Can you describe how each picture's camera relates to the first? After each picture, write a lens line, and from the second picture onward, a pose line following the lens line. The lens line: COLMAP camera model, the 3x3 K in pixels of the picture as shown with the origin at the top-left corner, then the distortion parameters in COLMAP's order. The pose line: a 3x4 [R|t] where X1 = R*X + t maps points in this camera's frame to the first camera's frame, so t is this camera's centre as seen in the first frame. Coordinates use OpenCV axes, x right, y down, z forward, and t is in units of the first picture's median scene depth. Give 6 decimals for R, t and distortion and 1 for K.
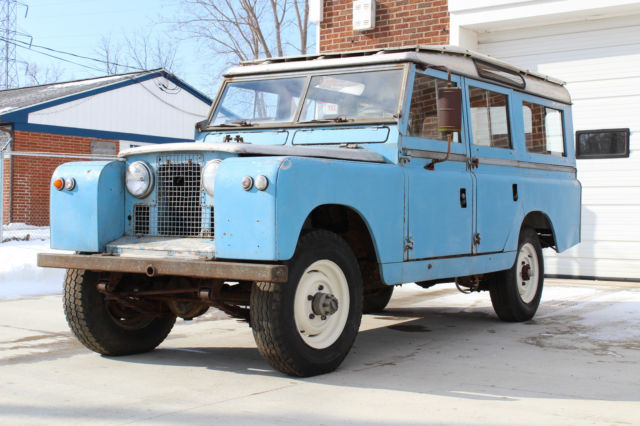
lens RADIAL K [[963.2, 0, 320.0], [0, 963.2, 213.0], [0, 0, 1]] dist [-0.028963, 0.124897]
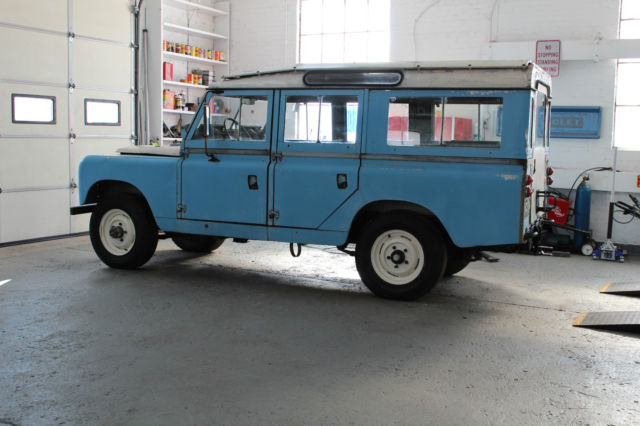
lens RADIAL K [[742.1, 0, 320.0], [0, 742.1, 213.0], [0, 0, 1]] dist [-0.105866, 0.155771]
pose [[0.183167, 0.101516, -0.977826, 1.335124], [-0.030466, 0.994762, 0.097568, -0.086673], [0.982610, 0.011919, 0.185300, 1.003705]]
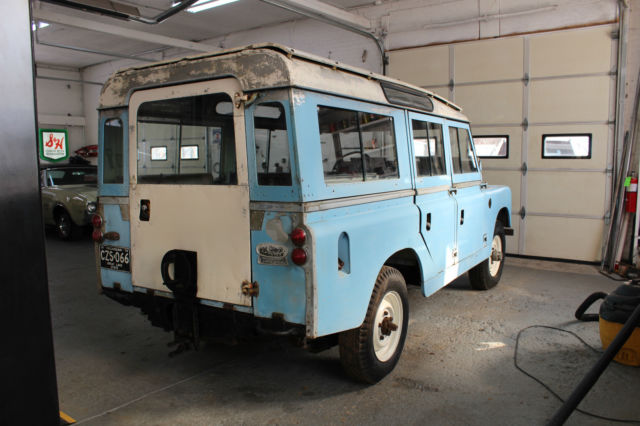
lens RADIAL K [[535.6, 0, 320.0], [0, 535.6, 213.0], [0, 0, 1]] dist [-0.167120, 0.154142]
pose [[-0.999089, 0.005583, -0.042299, 0.169387], [0.000938, 0.994038, 0.109030, -0.114731], [0.042656, 0.108891, -0.993138, 2.064439]]
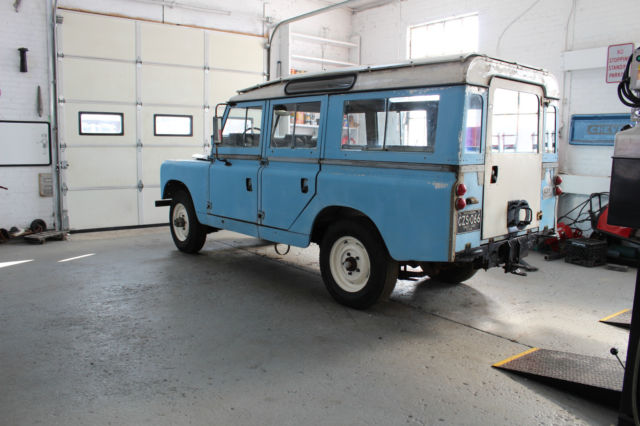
lens RADIAL K [[535.6, 0, 320.0], [0, 535.6, 213.0], [0, 0, 1]] dist [-0.167120, 0.154142]
pose [[-0.239819, 0.116099, -0.963851, 1.041341], [-0.025752, 0.991713, 0.125863, -0.088817], [0.970476, 0.055005, -0.234842, 1.458798]]
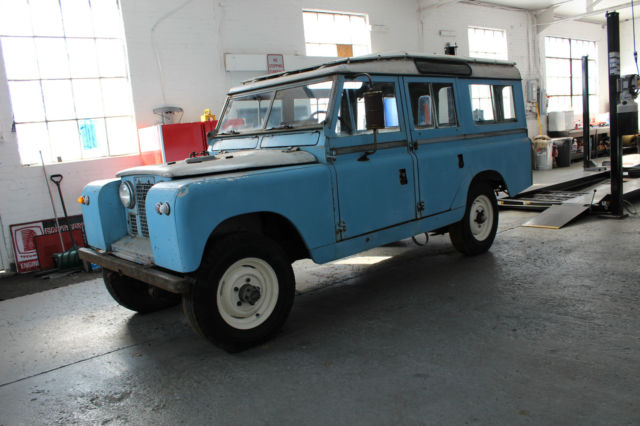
lens RADIAL K [[535.6, 0, 320.0], [0, 535.6, 213.0], [0, 0, 1]] dist [-0.167120, 0.154142]
pose [[0.969579, -0.052222, -0.239142, 0.231174], [0.087417, 0.986424, 0.139016, -0.083165], [0.228636, -0.155692, 0.960982, 0.343287]]
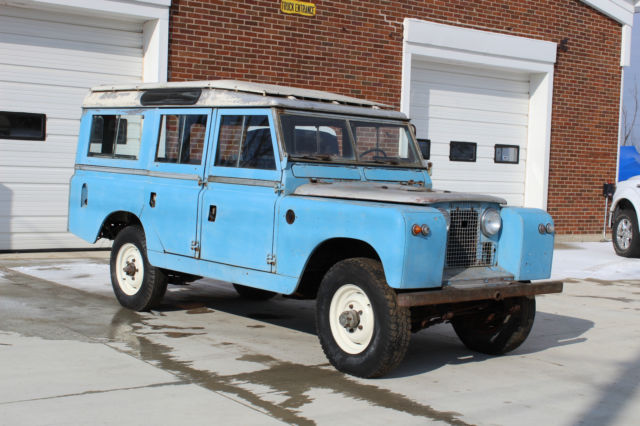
lens RADIAL K [[963.2, 0, 320.0], [0, 963.2, 213.0], [0, 0, 1]] dist [-0.028963, 0.124897]
pose [[0.250793, -0.050740, 0.966710, -1.322841], [-0.039886, 0.997236, 0.062689, -0.111025], [-0.967219, -0.054280, 0.248075, 0.806549]]
